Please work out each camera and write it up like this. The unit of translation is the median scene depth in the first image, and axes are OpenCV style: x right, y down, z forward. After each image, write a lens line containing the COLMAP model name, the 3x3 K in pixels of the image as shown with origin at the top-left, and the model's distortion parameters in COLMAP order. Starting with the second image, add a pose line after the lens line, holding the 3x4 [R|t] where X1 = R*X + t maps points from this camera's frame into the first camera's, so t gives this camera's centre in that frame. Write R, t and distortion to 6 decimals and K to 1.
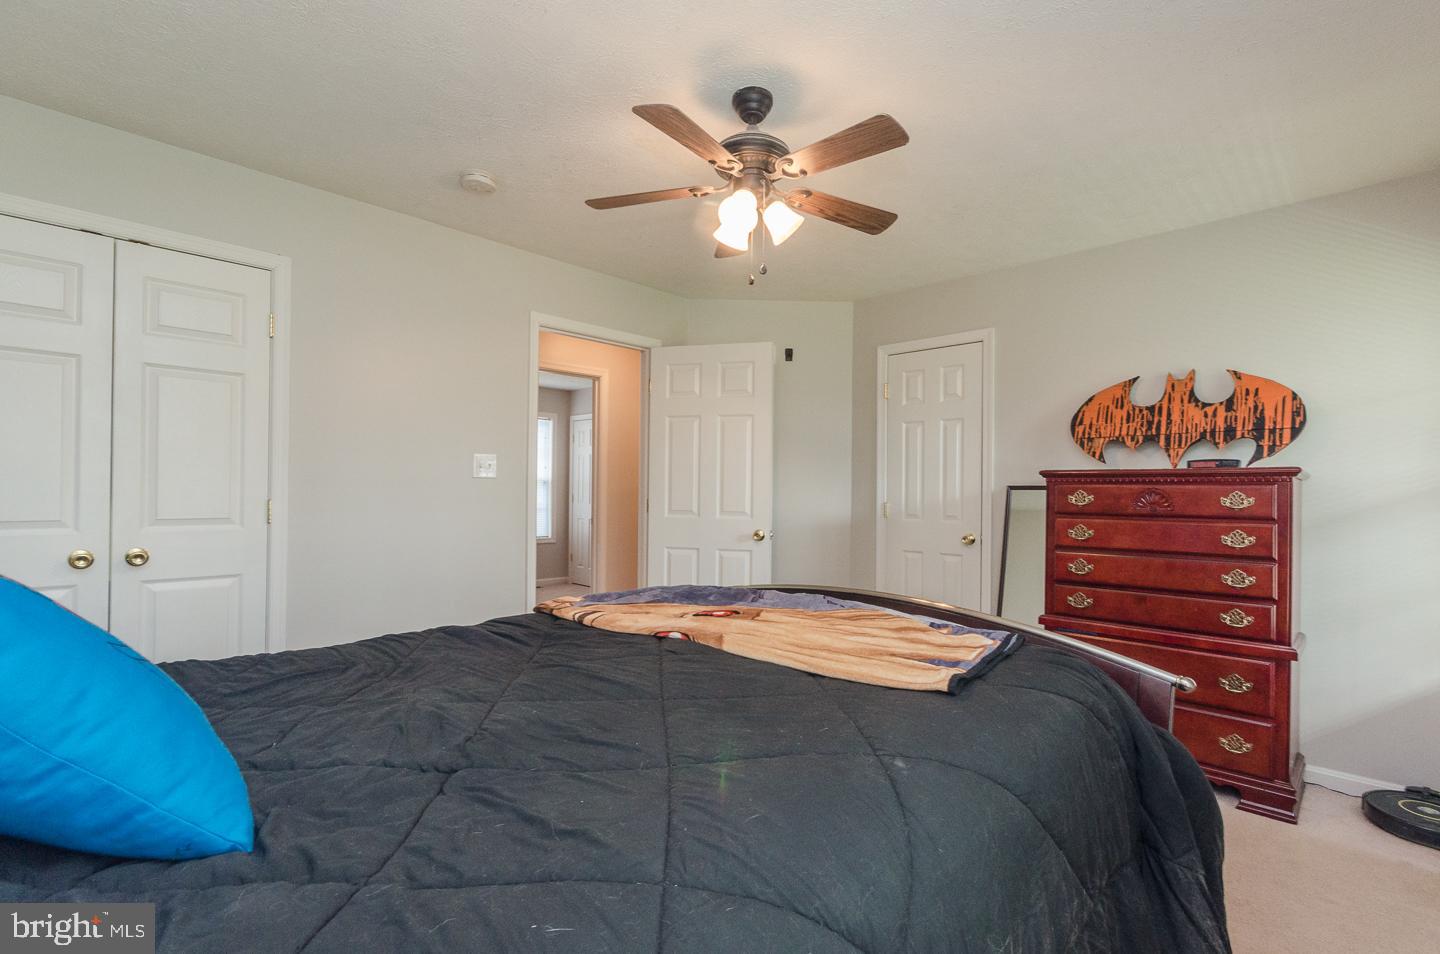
lens RADIAL K [[634.4, 0, 724.5], [0, 634.4, 483.0], [0, 0, 1]] dist [0.002181, 0.000344]
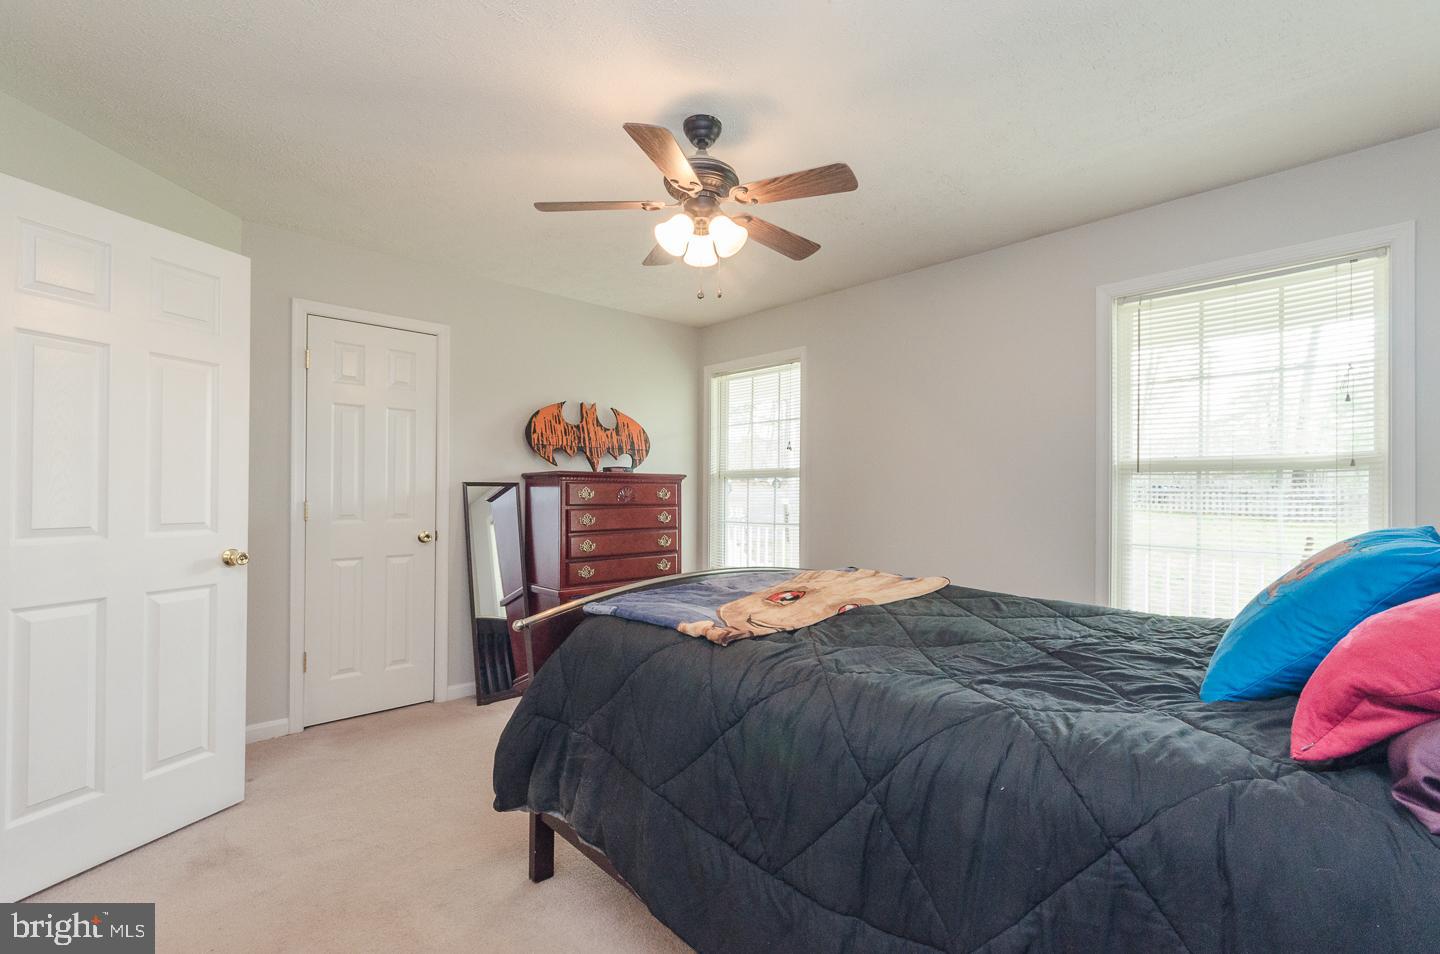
lens RADIAL K [[634.4, 0, 724.5], [0, 634.4, 483.0], [0, 0, 1]] dist [0.002181, 0.000344]
pose [[0.080101, 0.005901, 0.996769, -0.699439], [-0.015585, 0.999868, -0.004667, 0.004672], [-0.996665, -0.015161, 0.080182, 0.608040]]
